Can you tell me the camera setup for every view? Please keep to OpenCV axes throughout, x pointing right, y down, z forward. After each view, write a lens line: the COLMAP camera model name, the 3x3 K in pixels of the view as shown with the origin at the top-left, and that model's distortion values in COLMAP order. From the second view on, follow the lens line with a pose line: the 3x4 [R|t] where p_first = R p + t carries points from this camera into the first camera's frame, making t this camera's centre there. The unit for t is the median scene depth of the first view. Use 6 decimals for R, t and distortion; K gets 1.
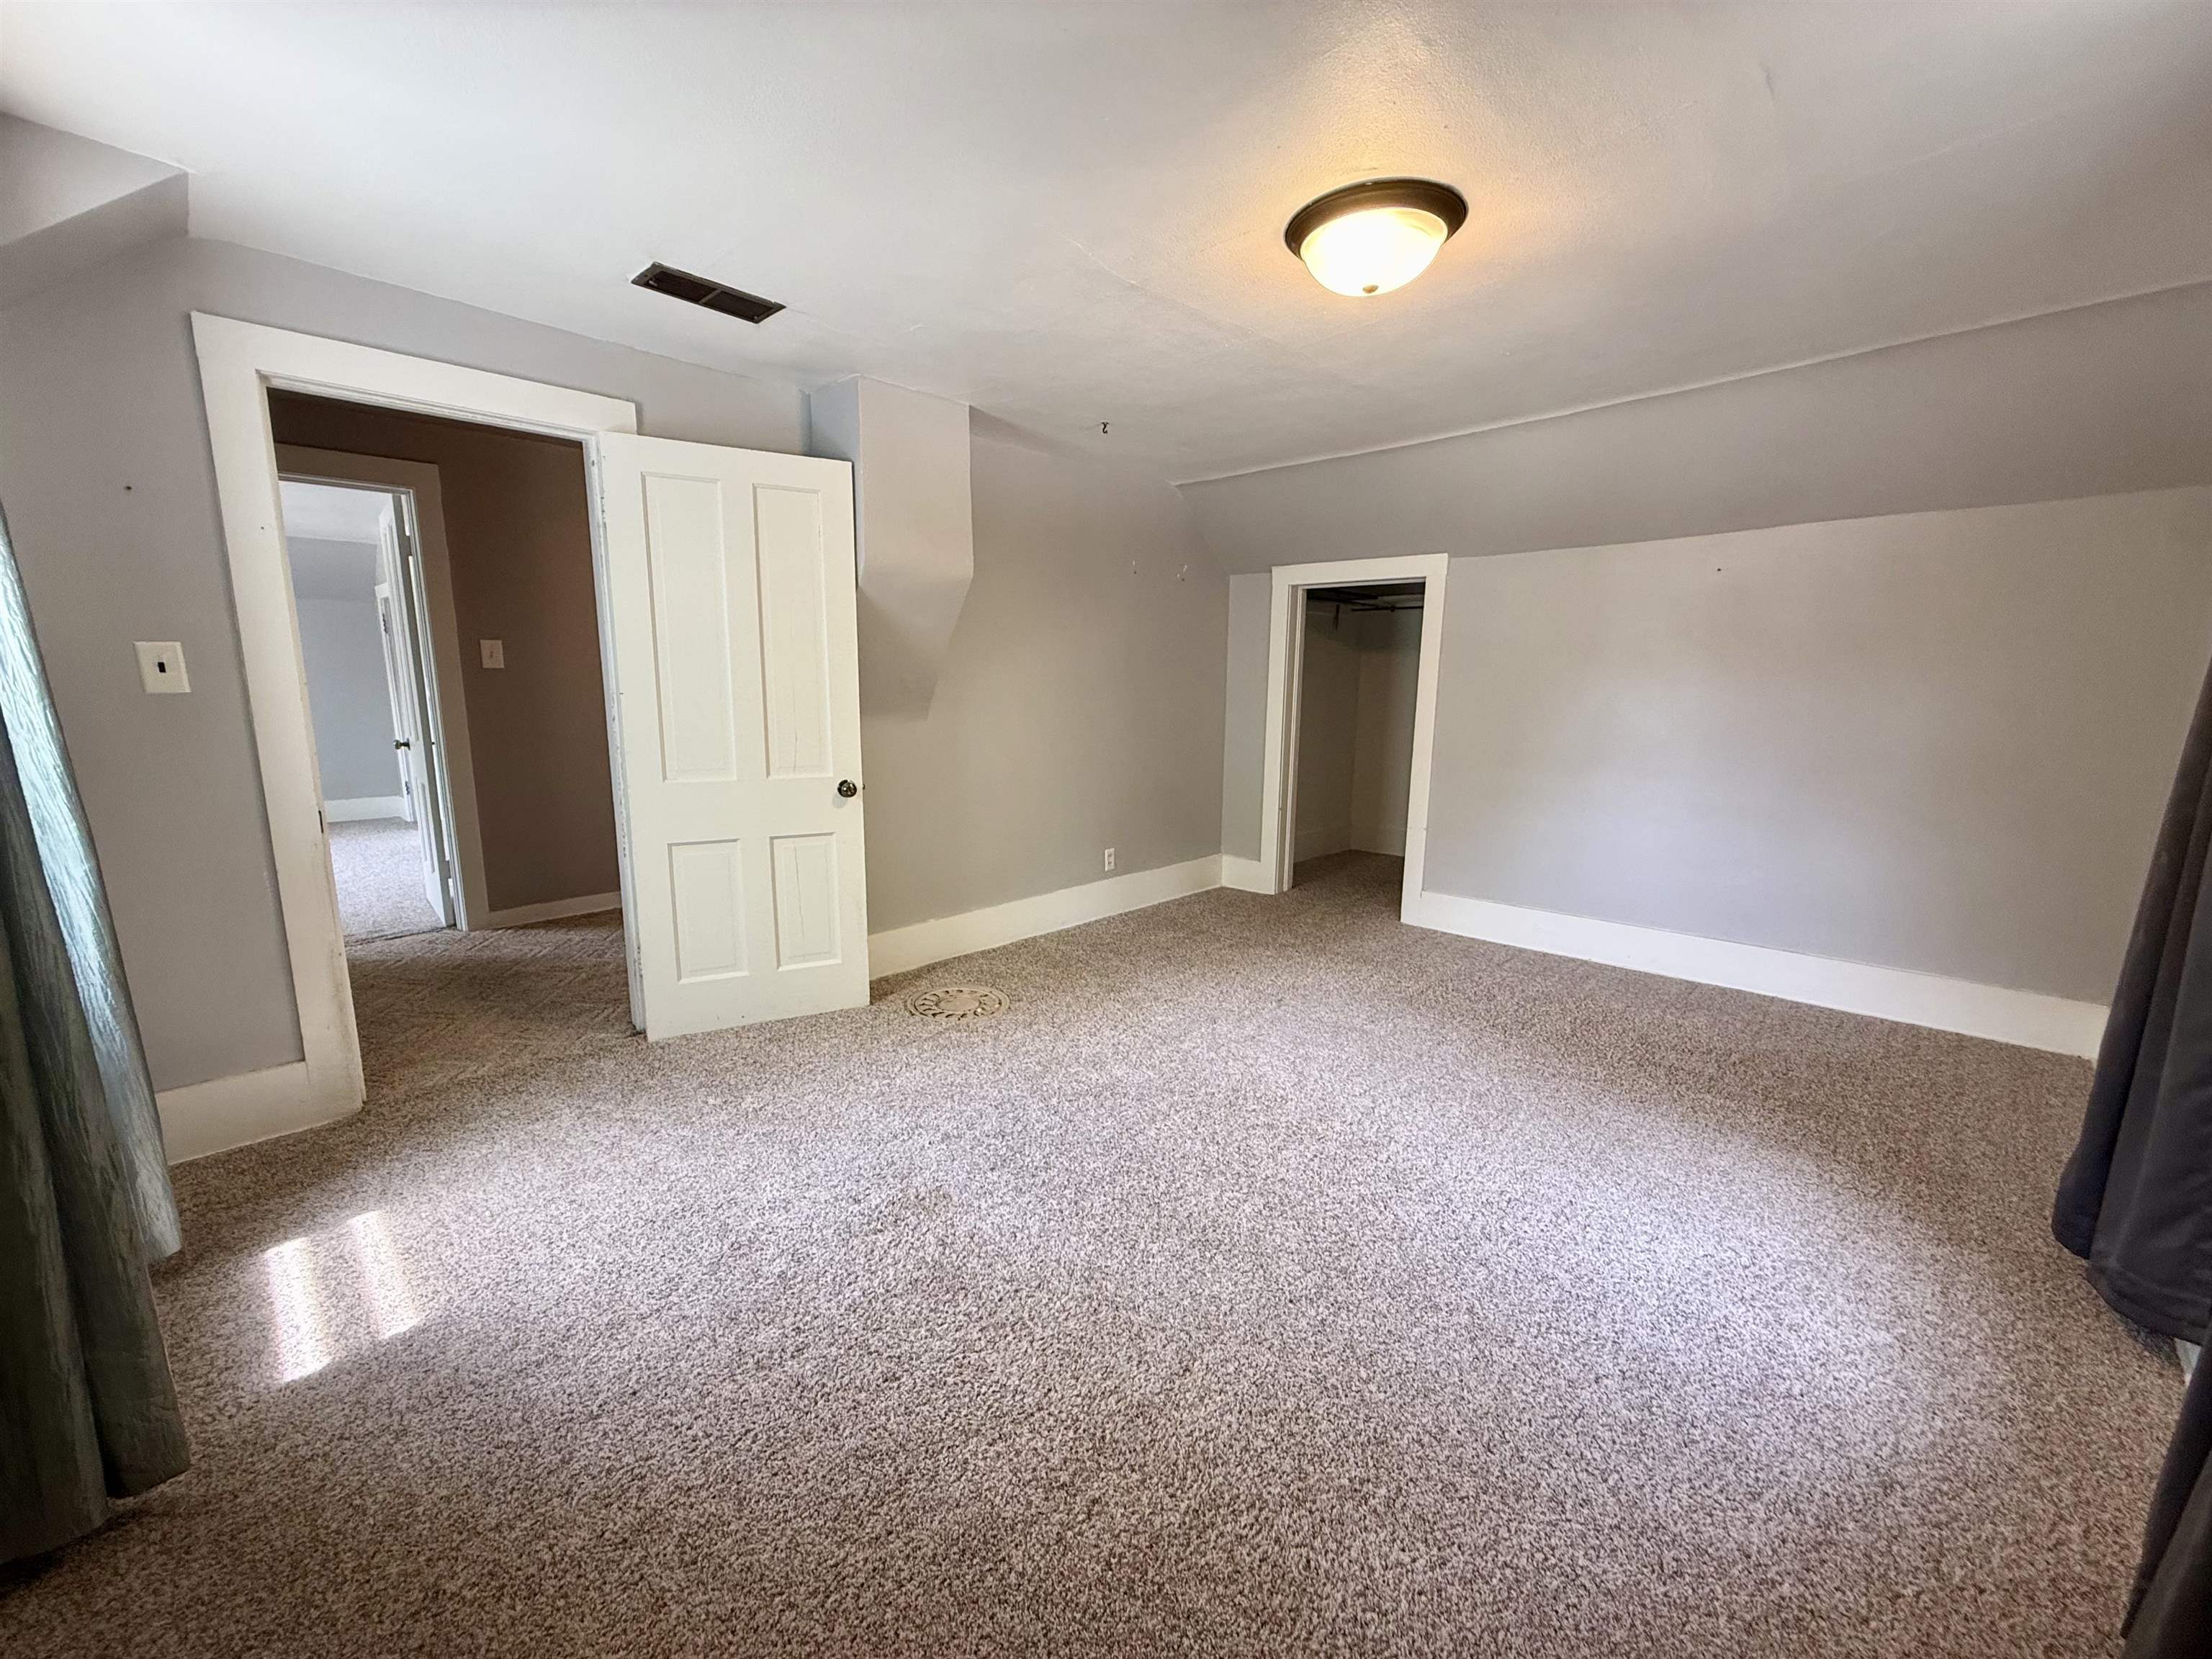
lens RADIAL K [[881.6, 0, 1098.4], [0, 881.6, 833.1], [0, 0, 1]] dist [-0.000610, -0.000020]
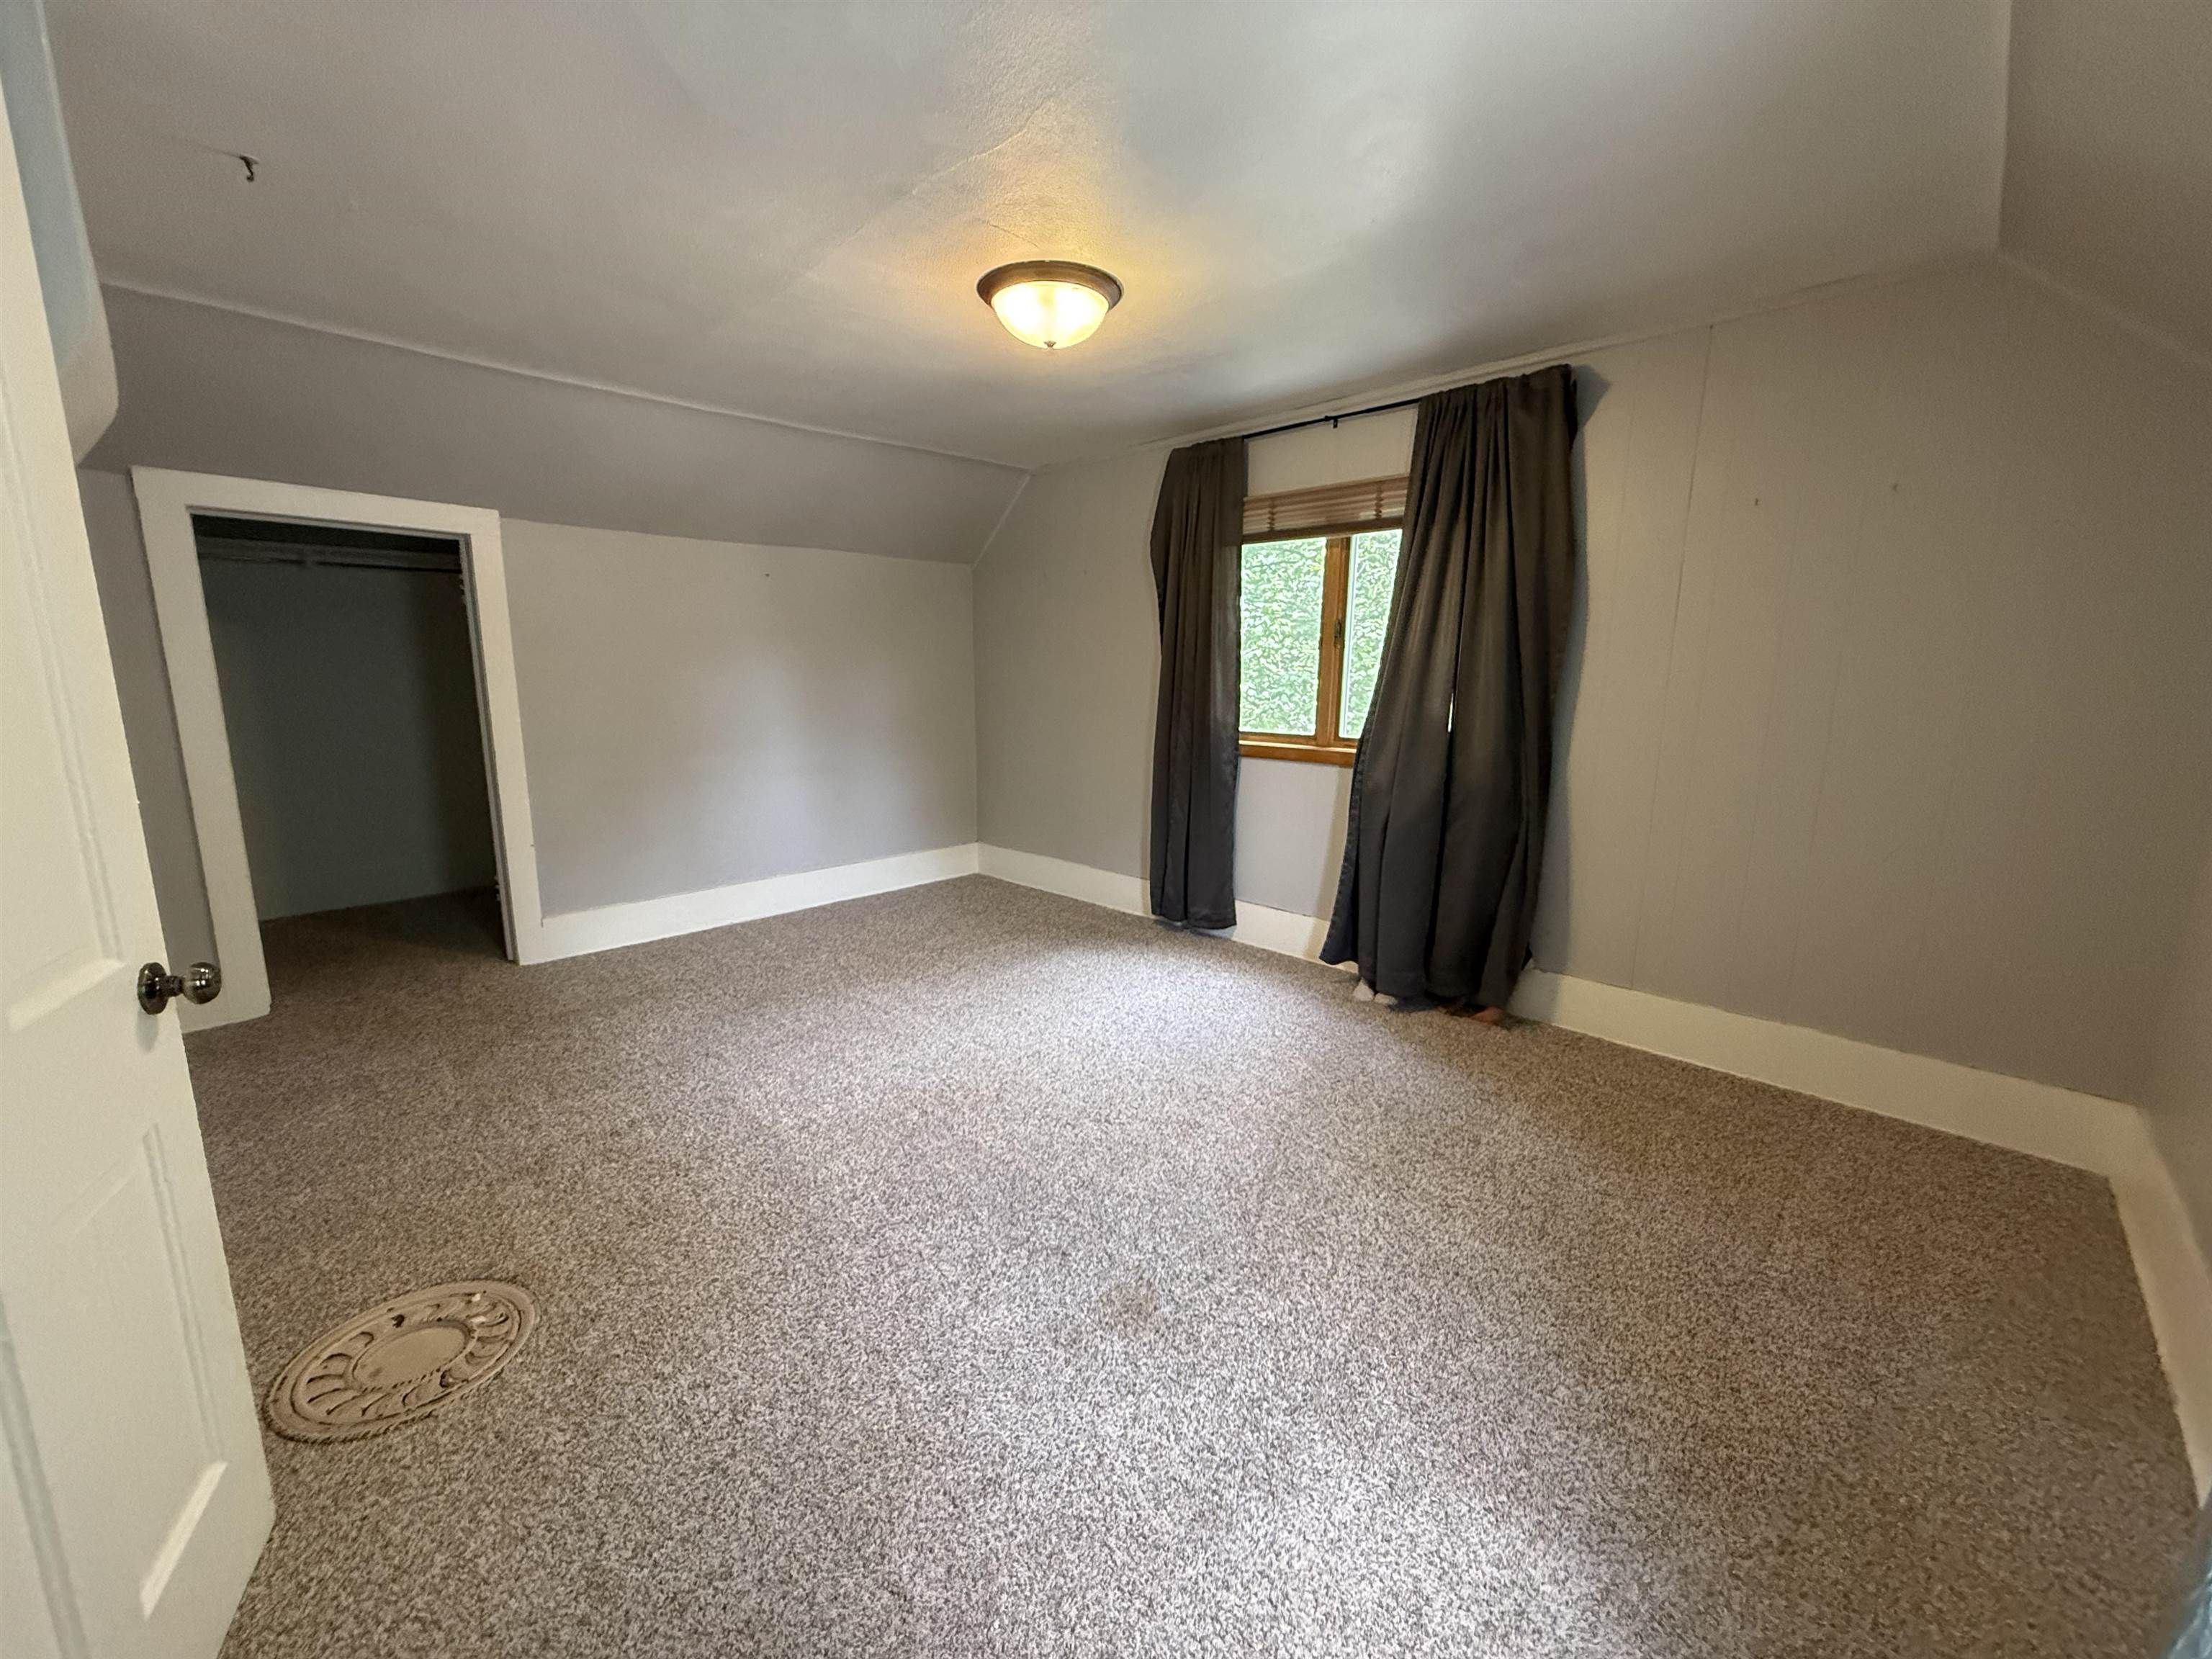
lens RADIAL K [[881.6, 0, 1098.4], [0, 881.6, 833.1], [0, 0, 1]] dist [-0.000610, -0.000020]
pose [[0.003831, -0.188417, 0.982082, -0.551445], [0.166119, 0.968563, 0.185175, -0.101474], [-0.986098, 0.162433, 0.035011, 0.555758]]
